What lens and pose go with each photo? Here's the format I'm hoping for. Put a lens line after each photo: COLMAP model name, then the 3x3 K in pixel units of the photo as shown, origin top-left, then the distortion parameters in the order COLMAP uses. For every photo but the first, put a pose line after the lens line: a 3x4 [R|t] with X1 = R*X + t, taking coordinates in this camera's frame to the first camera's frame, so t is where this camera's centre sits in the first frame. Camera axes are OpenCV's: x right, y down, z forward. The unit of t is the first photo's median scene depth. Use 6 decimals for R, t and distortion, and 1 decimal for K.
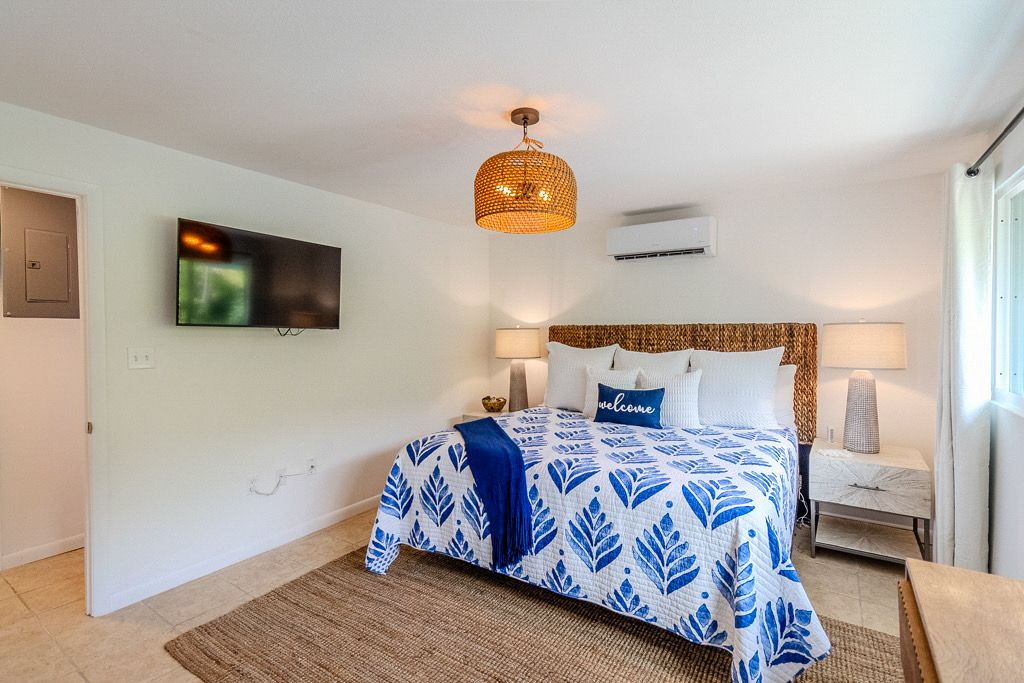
lens RADIAL K [[480.1, 0, 517.5], [0, 480.1, 339.3], [0, 0, 1]] dist [-0.005006, -0.000213]
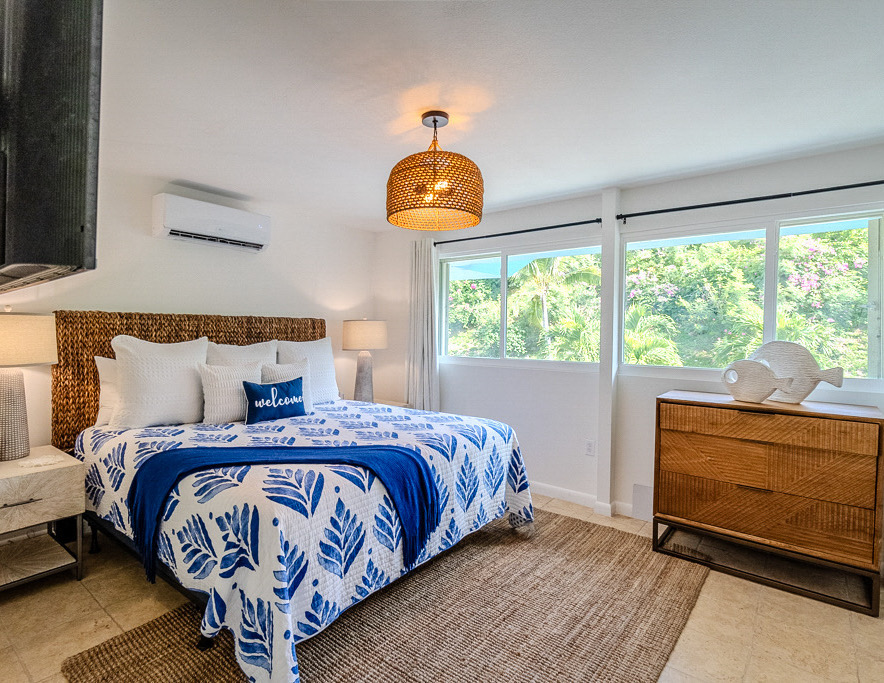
lens RADIAL K [[447.6, 0, 441.6], [0, 447.6, 338.6], [0, 0, 1]] dist [-0.026488, -0.000106]
pose [[0.100051, -0.017040, 0.994836, -0.858827], [0.005054, 0.999849, 0.016618, 0.003549], [-0.994969, 0.003365, 0.100122, 0.794496]]
